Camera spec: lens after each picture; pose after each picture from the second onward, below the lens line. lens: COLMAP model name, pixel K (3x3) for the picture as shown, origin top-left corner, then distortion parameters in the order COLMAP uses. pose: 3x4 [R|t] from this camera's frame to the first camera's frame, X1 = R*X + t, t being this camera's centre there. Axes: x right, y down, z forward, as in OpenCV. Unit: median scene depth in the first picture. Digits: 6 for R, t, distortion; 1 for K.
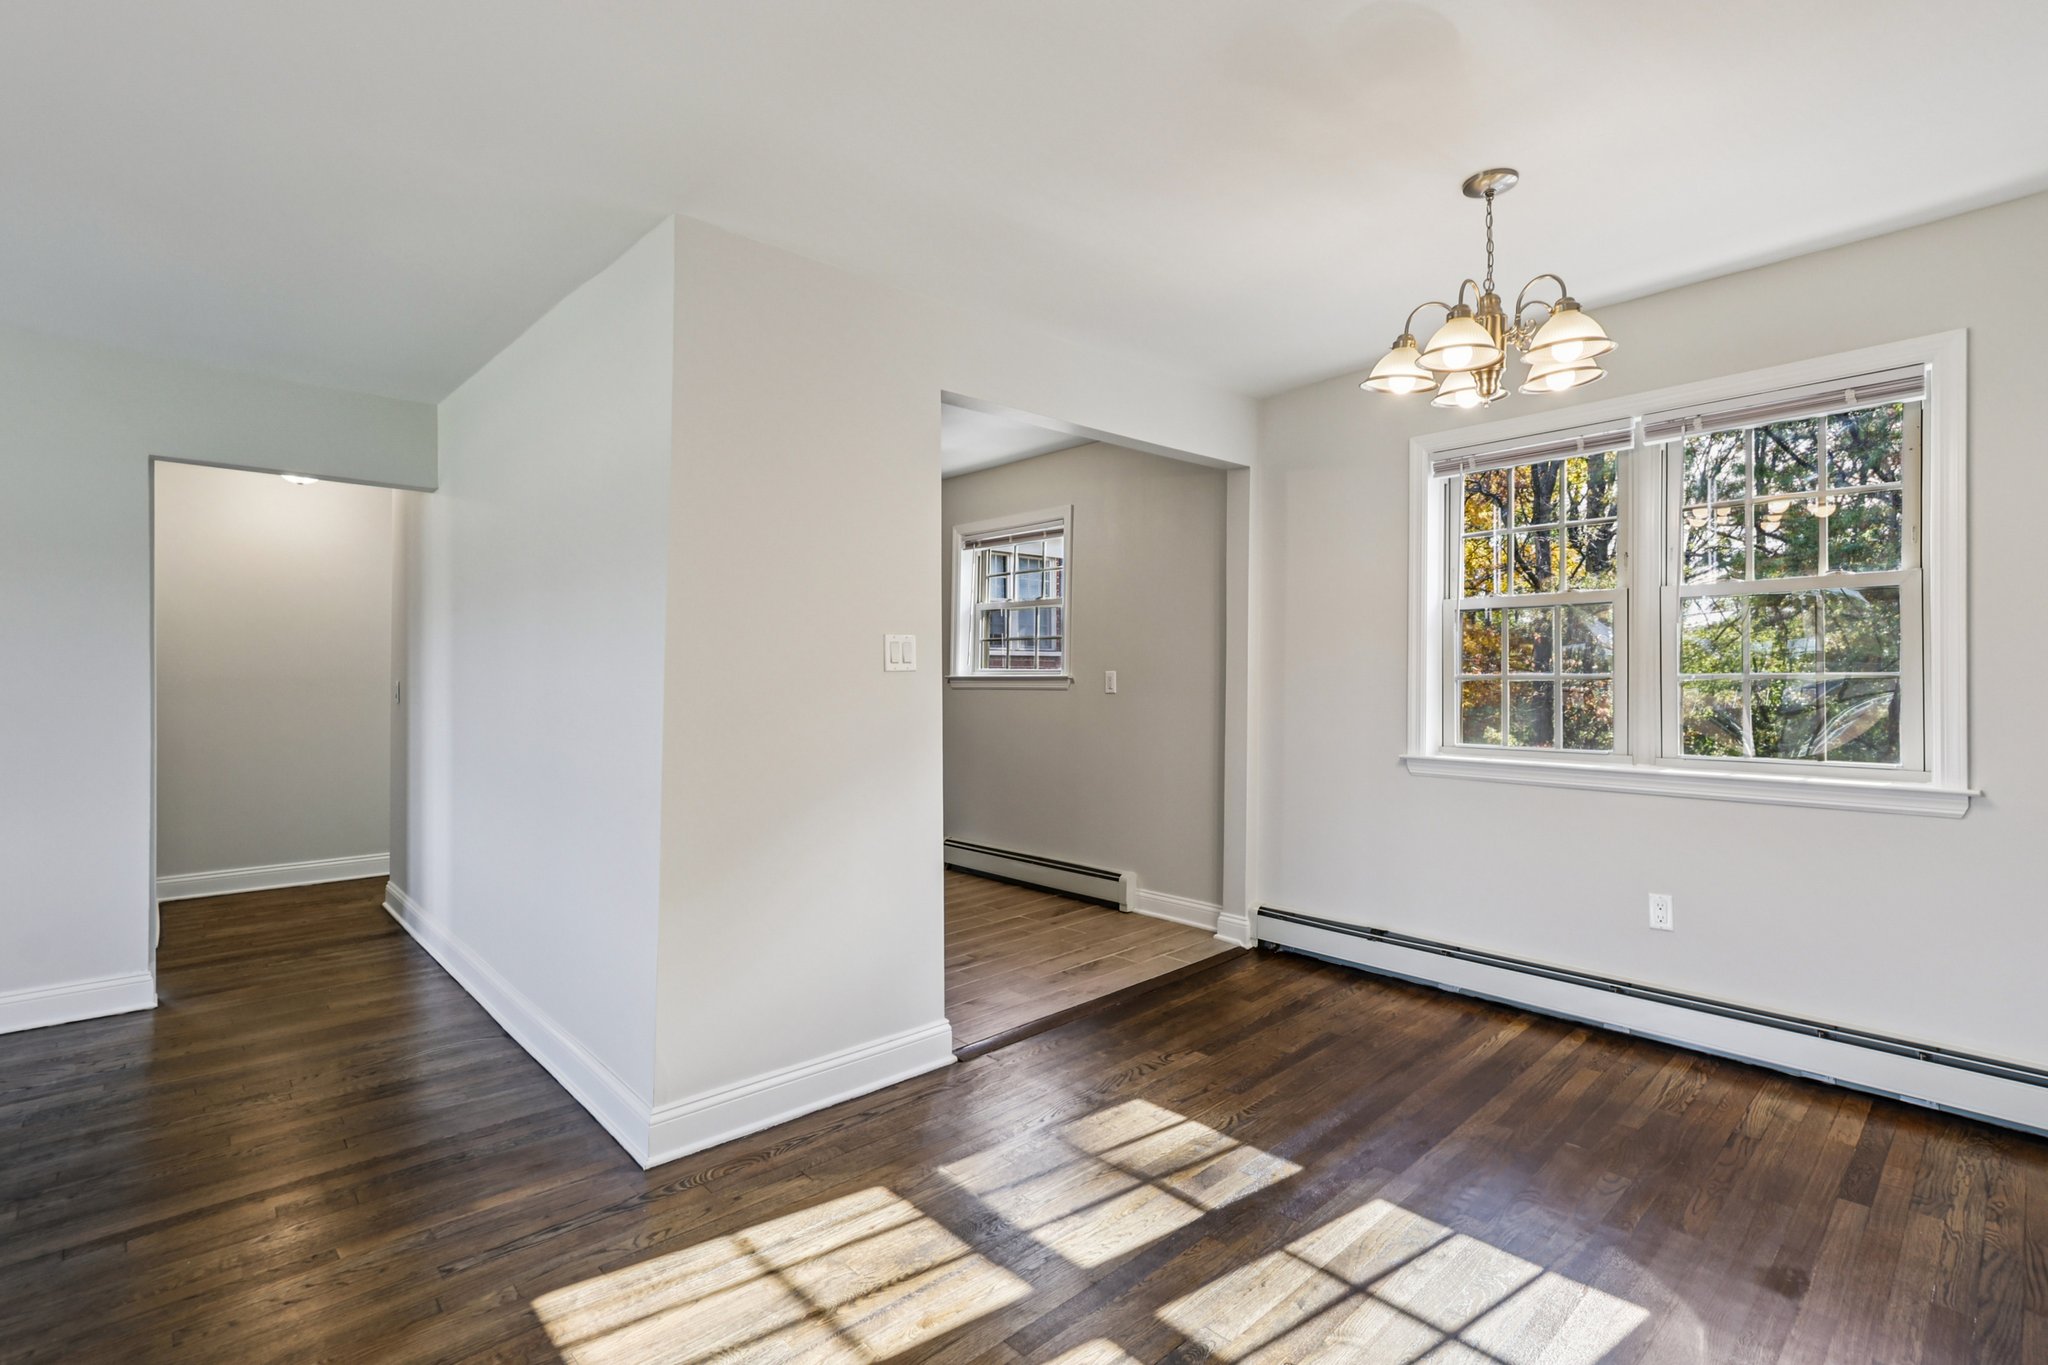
lens RADIAL K [[952.1, 0, 1024.0], [0, 952.1, 682.5], [0, 0, 1]] dist [0.001131, 0.000702]
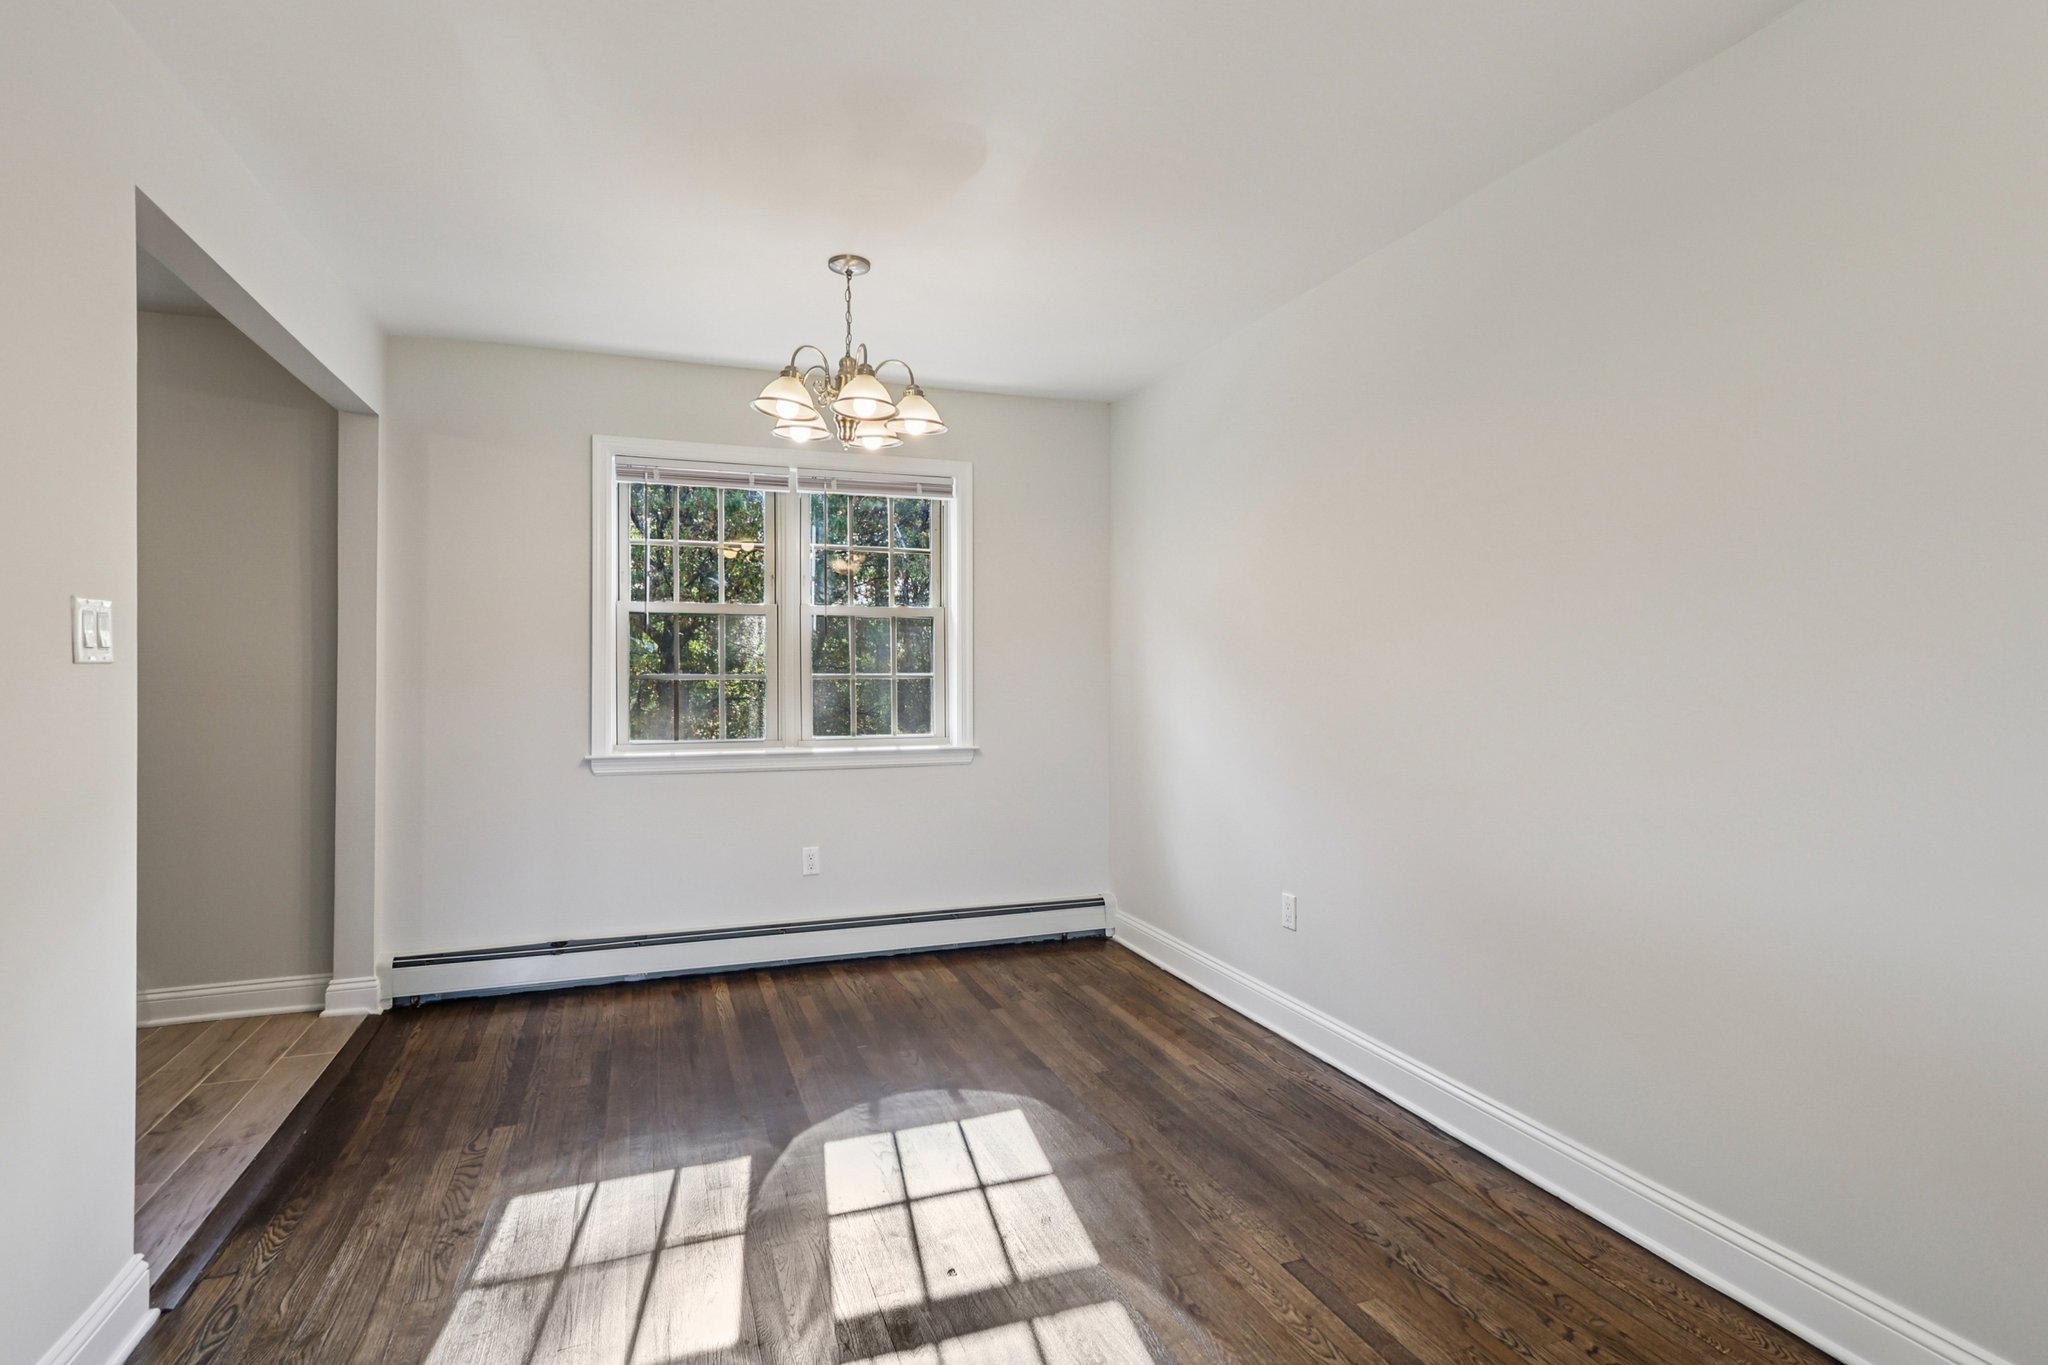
lens RADIAL K [[952.1, 0, 1024.0], [0, 952.1, 682.5], [0, 0, 1]] dist [0.001131, 0.000702]
pose [[0.372600, -0.003386, 0.927986, -0.399024], [0.004515, 0.999988, 0.001836, 0.000887], [-0.927981, 0.003506, 0.372611, 0.254390]]
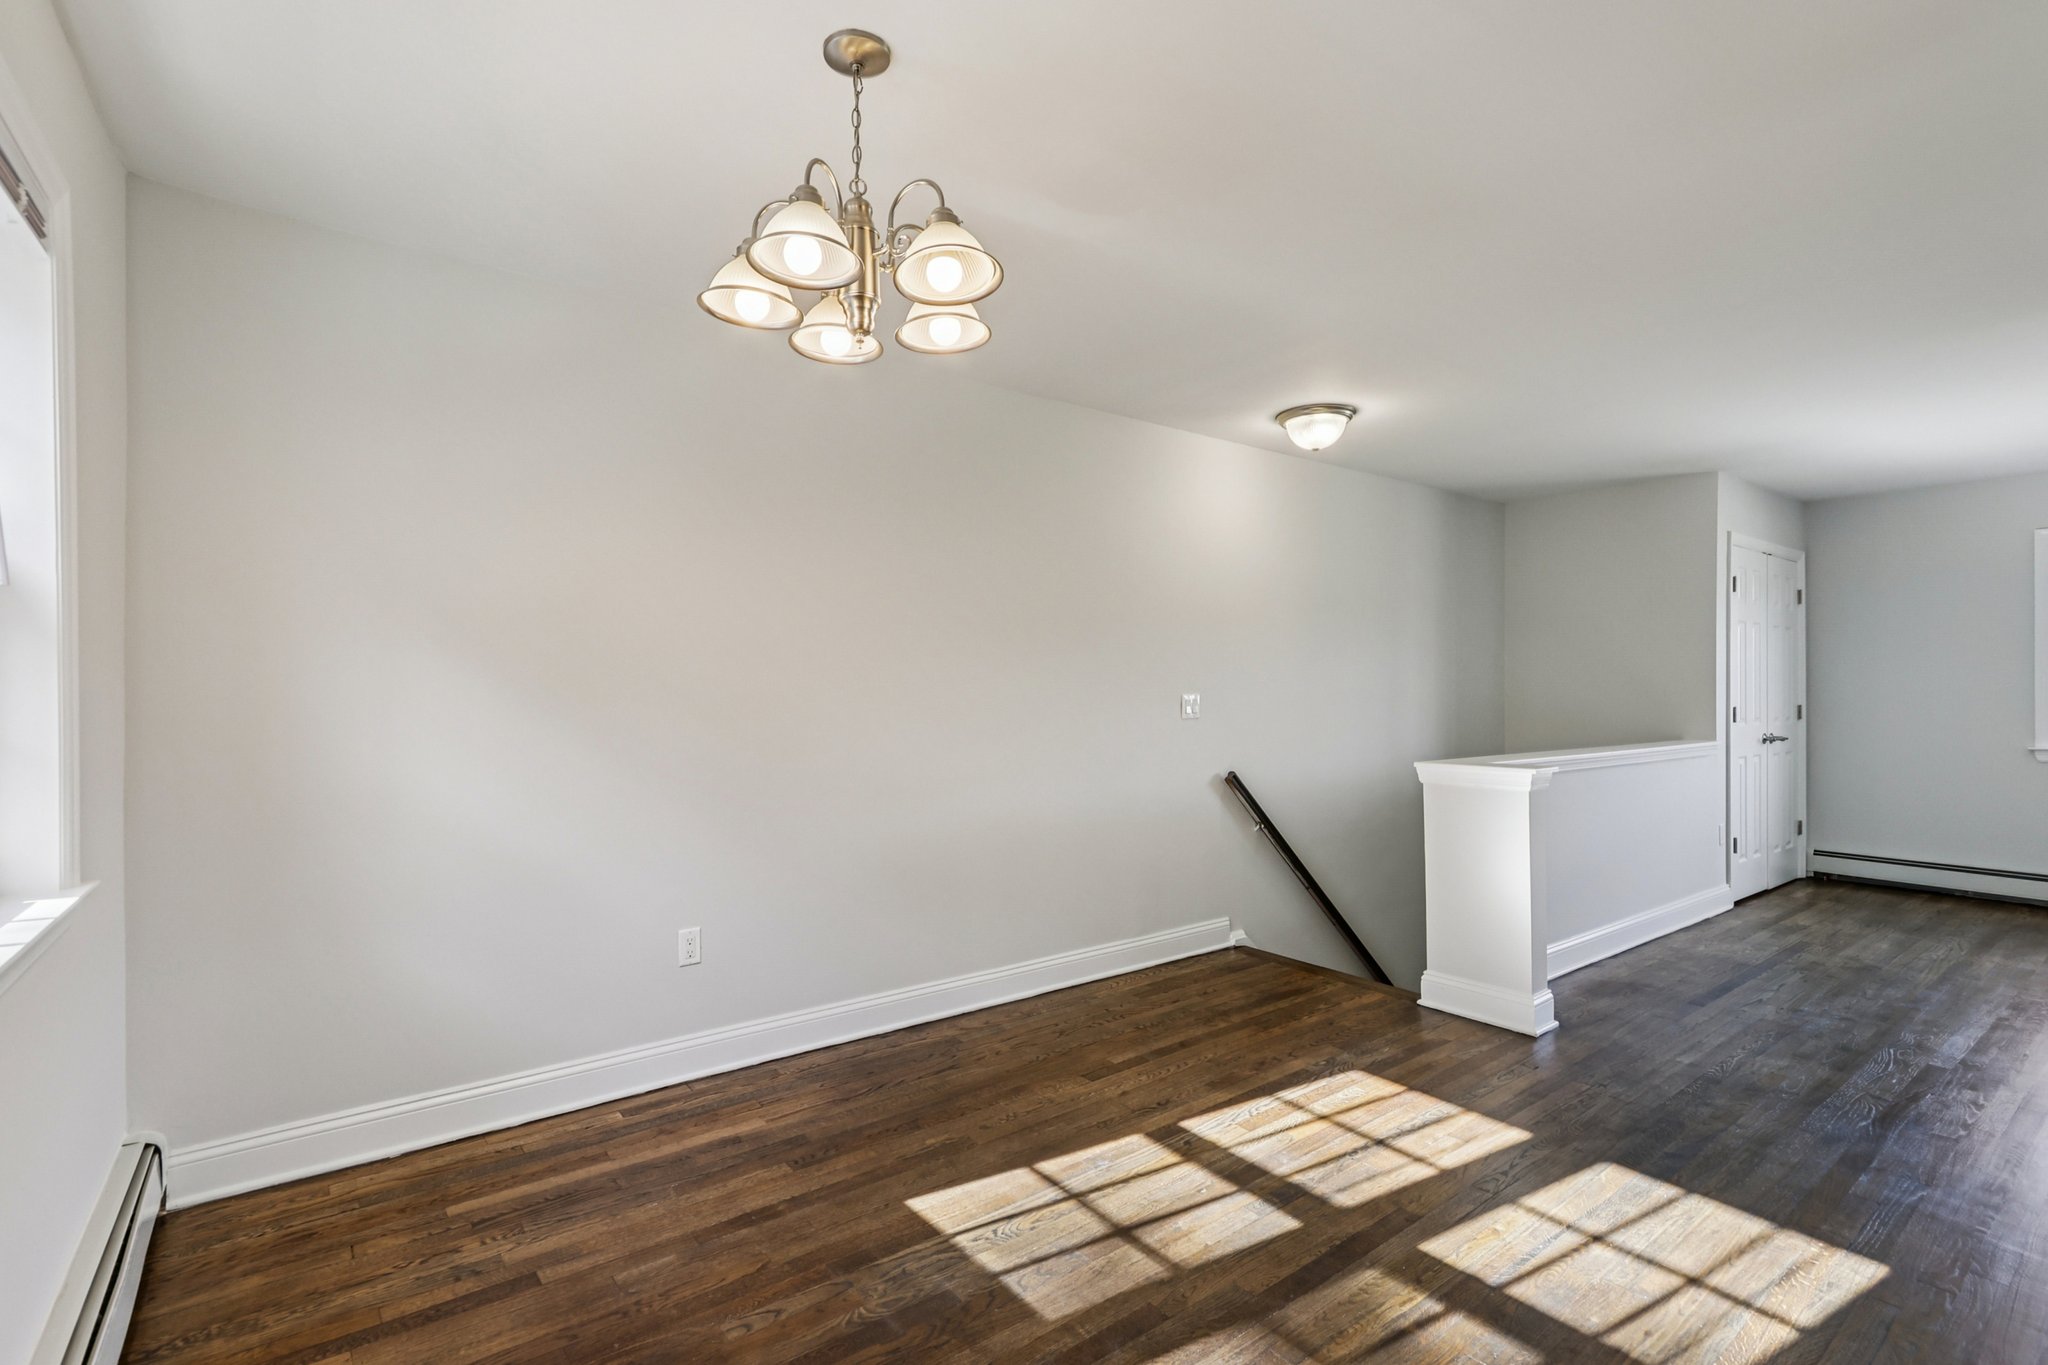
lens RADIAL K [[952.1, 0, 1024.0], [0, 952.1, 682.5], [0, 0, 1]] dist [0.001131, 0.000702]
pose [[-0.994182, 0.001773, 0.107698, 0.210821], [0.003163, 0.999914, 0.012733, -0.028217], [-0.107666, 0.012999, -0.994102, 1.289689]]
